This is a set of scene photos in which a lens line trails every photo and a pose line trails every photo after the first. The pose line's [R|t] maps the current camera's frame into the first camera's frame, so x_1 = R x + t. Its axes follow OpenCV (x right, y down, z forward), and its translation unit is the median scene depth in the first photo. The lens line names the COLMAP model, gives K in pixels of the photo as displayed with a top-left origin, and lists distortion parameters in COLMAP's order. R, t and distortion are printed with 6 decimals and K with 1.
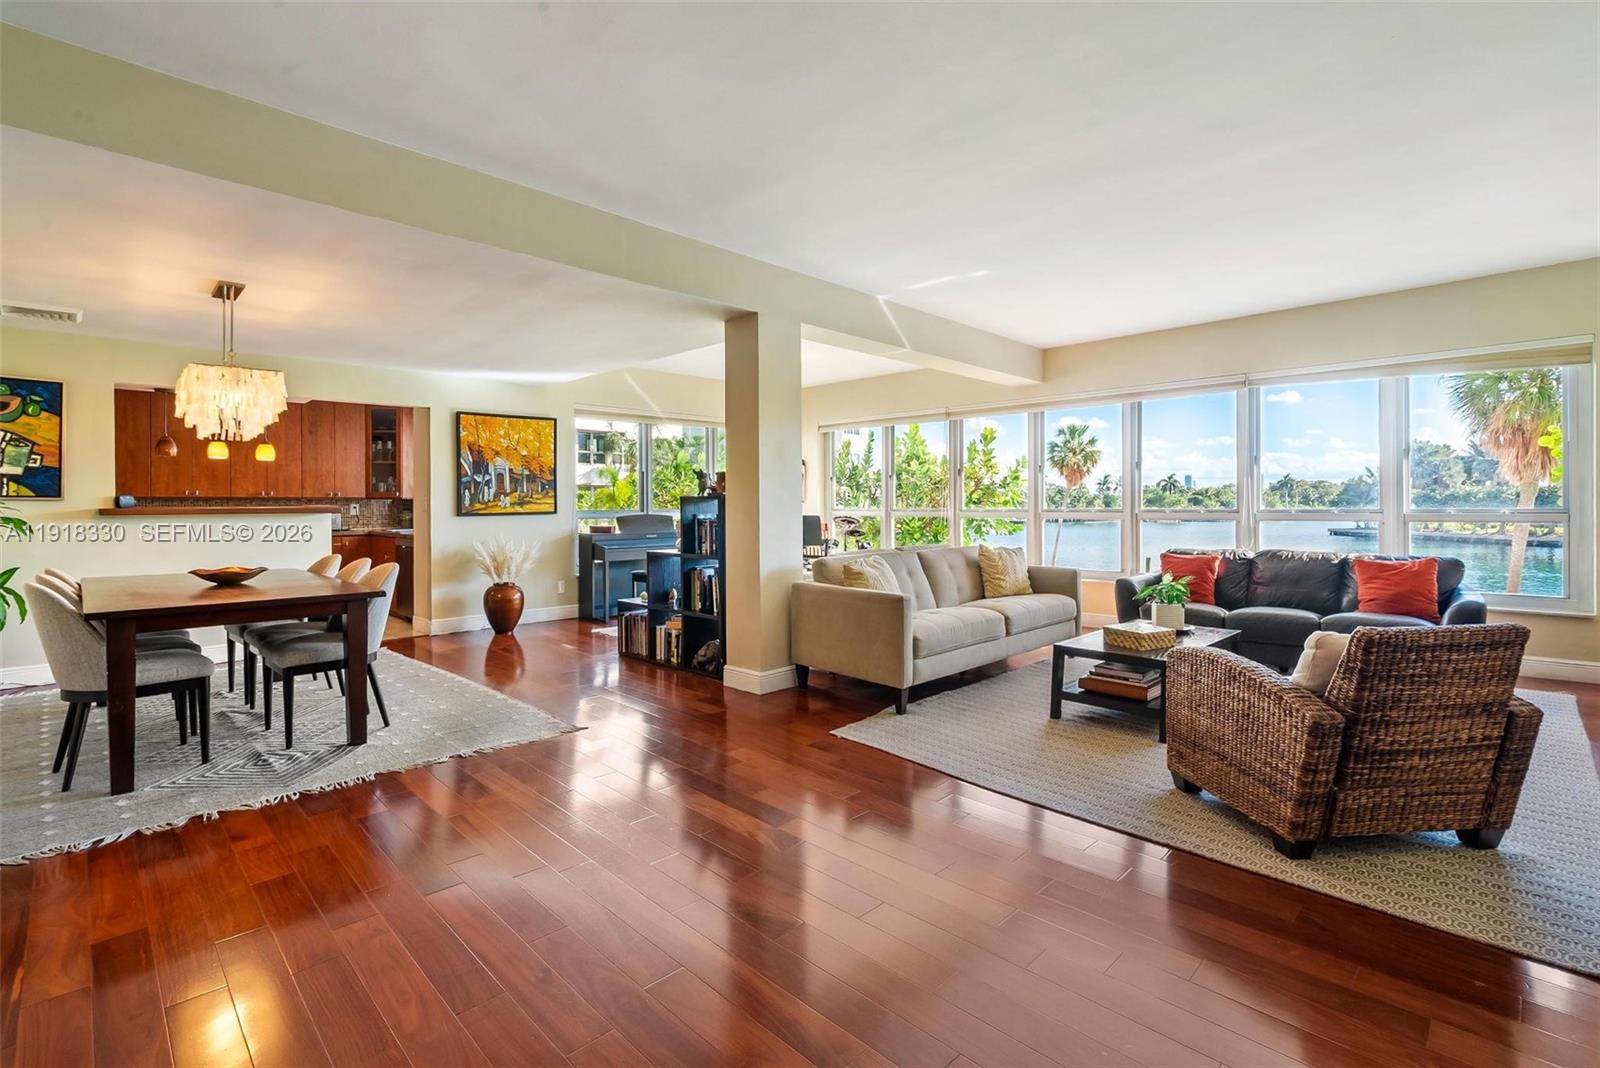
lens RADIAL K [[730.0, 0, 793.3], [0, 730.0, 526.9], [0, 0, 1]] dist [-0.006601, 0.002988]
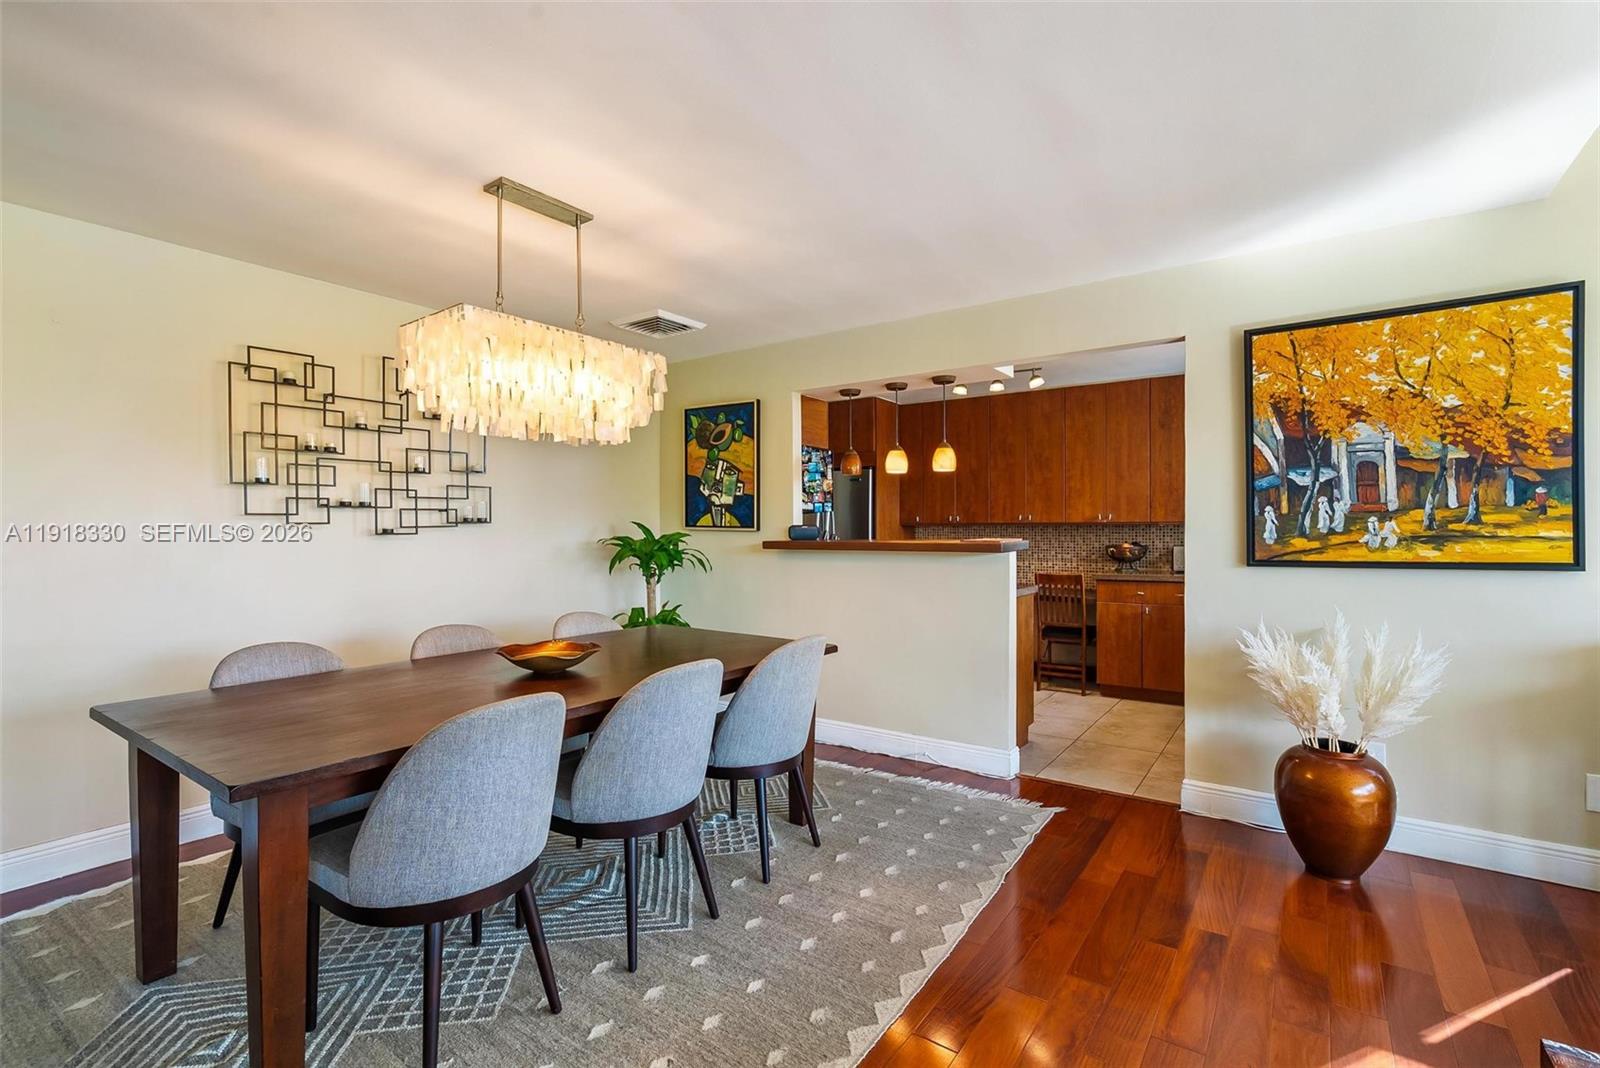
lens RADIAL K [[730.0, 0, 794.8], [0, 730.0, 530.2], [0, 0, 1]] dist [-0.006601, 0.002988]
pose [[0.177788, 0.006936, -0.984044, -0.067100], [-0.027762, 0.999613, 0.002030, -0.028493], [0.983677, 0.026958, 0.177911, 0.623643]]
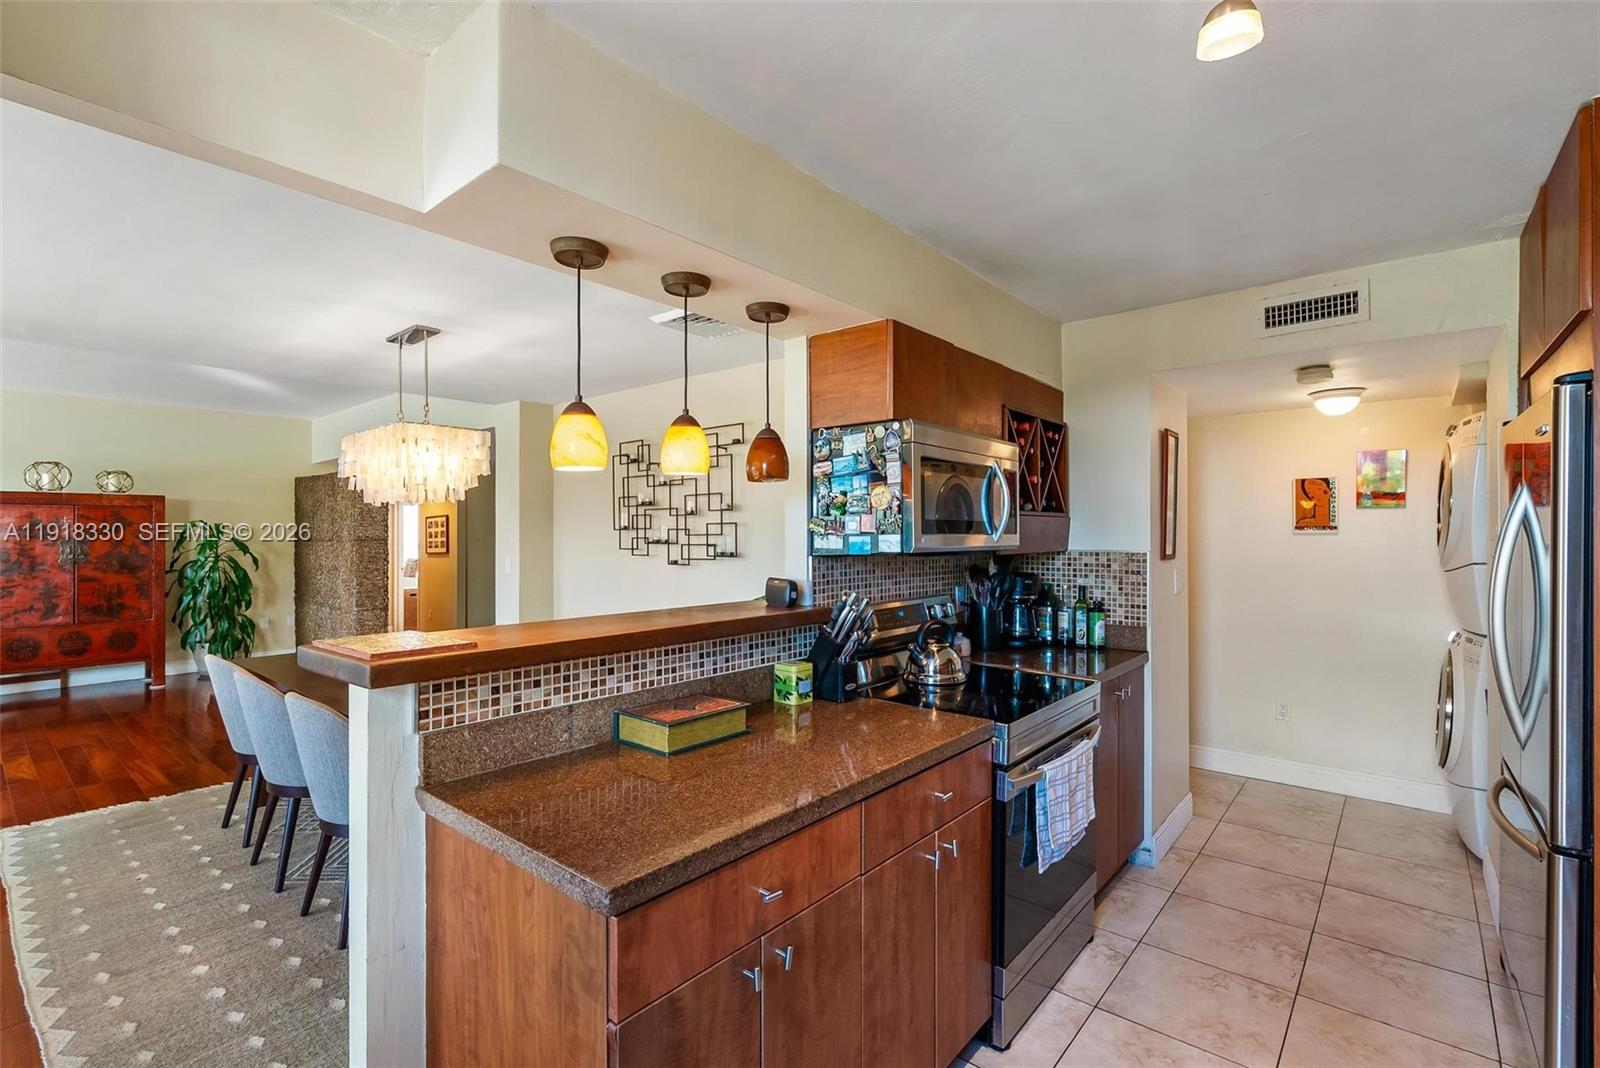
lens RADIAL K [[730.0, 0, 804.5], [0, 730.0, 529.9], [0, 0, 1]] dist [-0.006601, 0.002988]
pose [[-0.995628, 0.005845, -0.093226, -0.661073], [0.003382, 0.999641, 0.026561, -0.063699], [0.093348, 0.026130, -0.995291, 1.084397]]
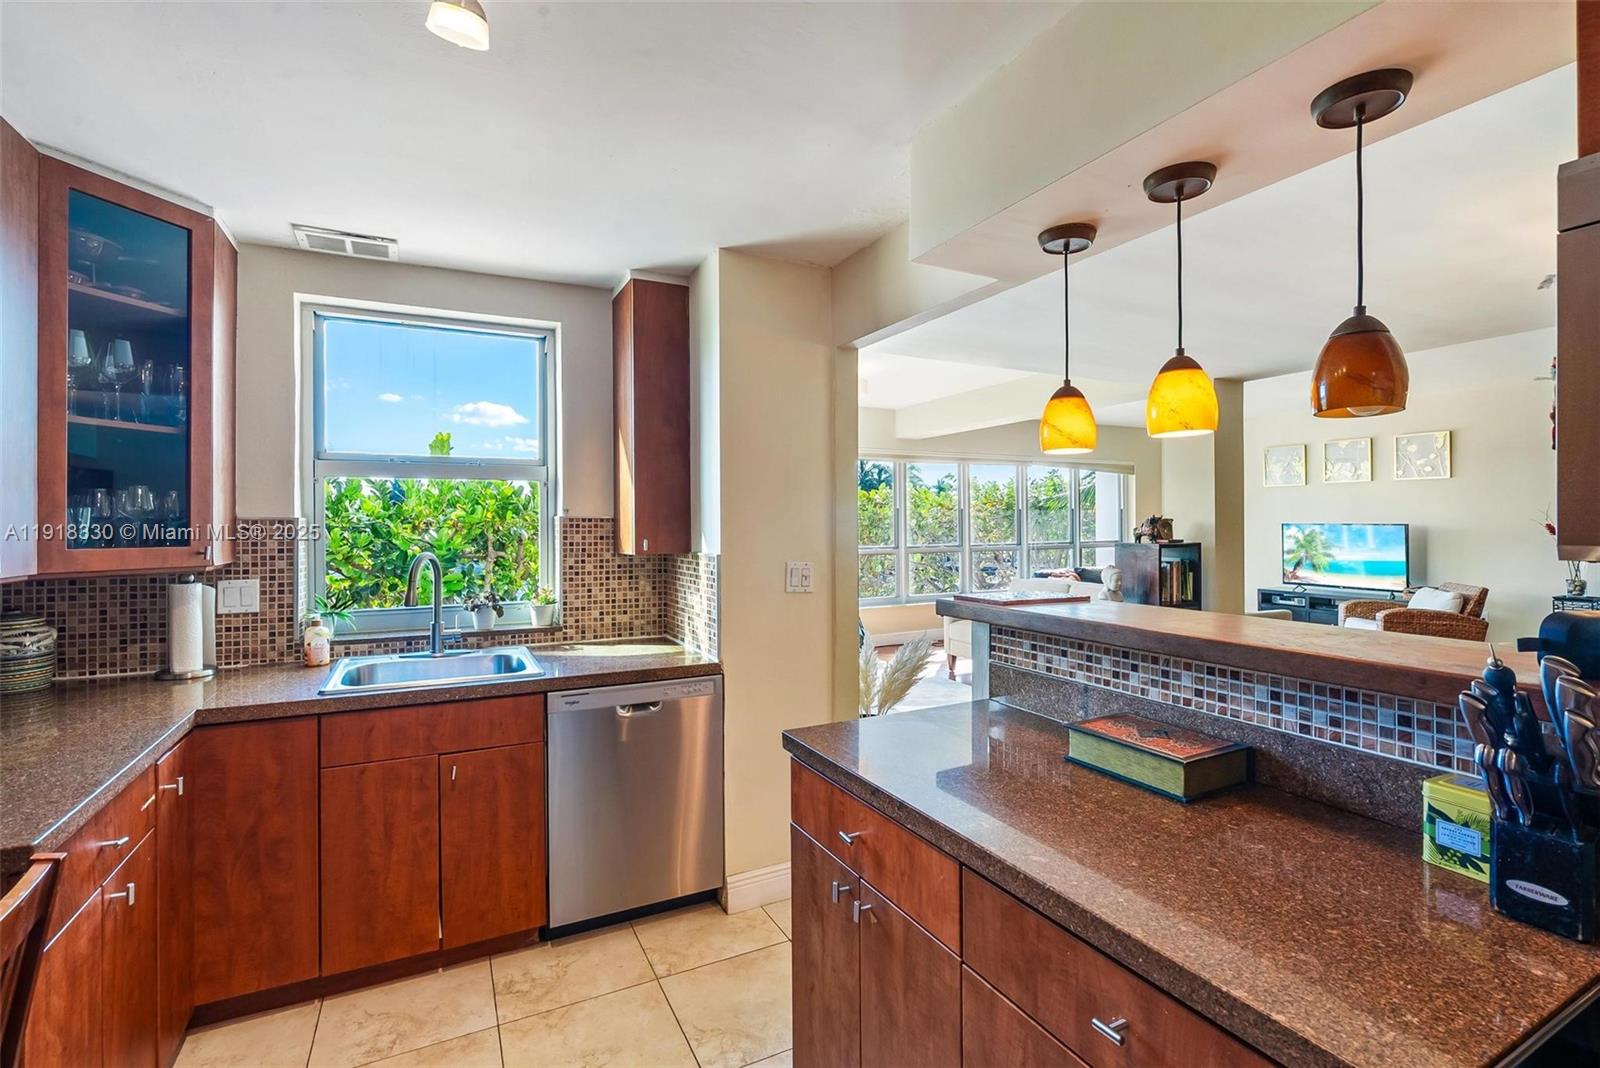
lens RADIAL K [[730.0, 0, 793.6], [0, 730.0, 525.6], [0, 0, 1]] dist [-0.006601, 0.002988]
pose [[0.308714, -0.000873, 0.951155, -0.877518], [0.036739, 0.999264, -0.011007, -0.053047], [-0.950445, 0.038342, 0.308519, 0.842748]]
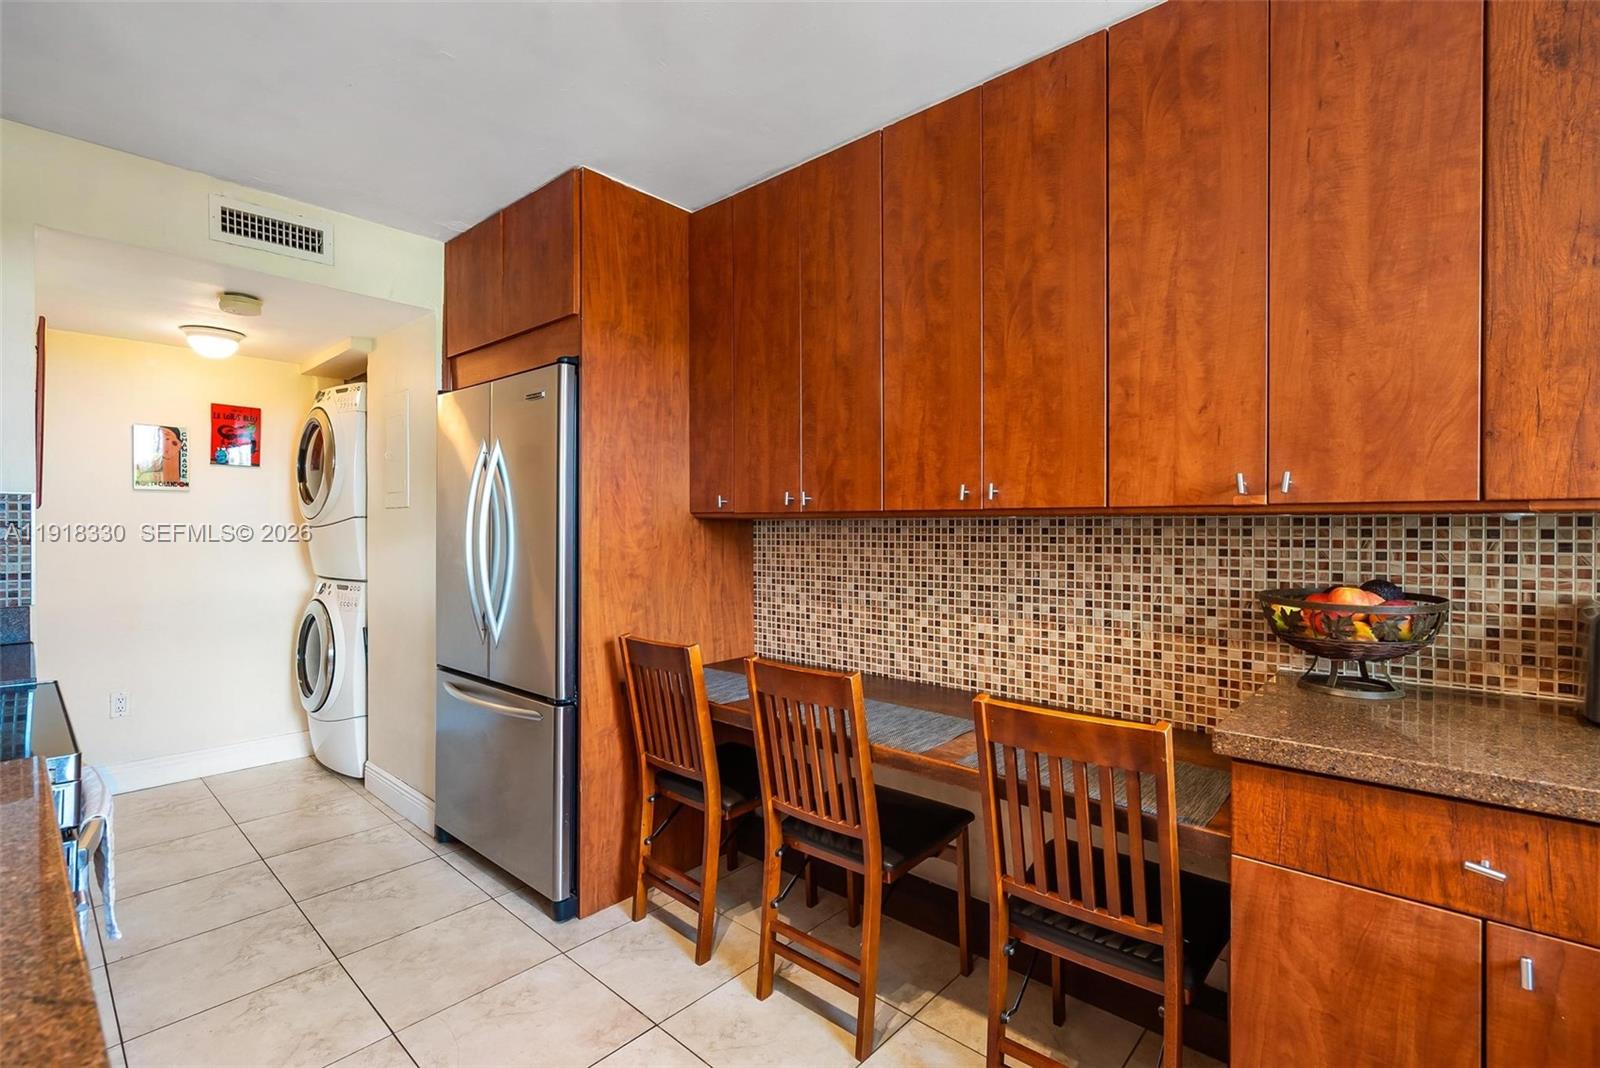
lens RADIAL K [[730.0, 0, 790.1], [0, 730.0, 528.9], [0, 0, 1]] dist [-0.006601, 0.002988]
pose [[0.051553, 0.008541, -0.998634, -0.599608], [-0.030328, 0.999516, 0.006983, -0.035546], [0.998210, 0.029926, 0.051787, 0.959493]]
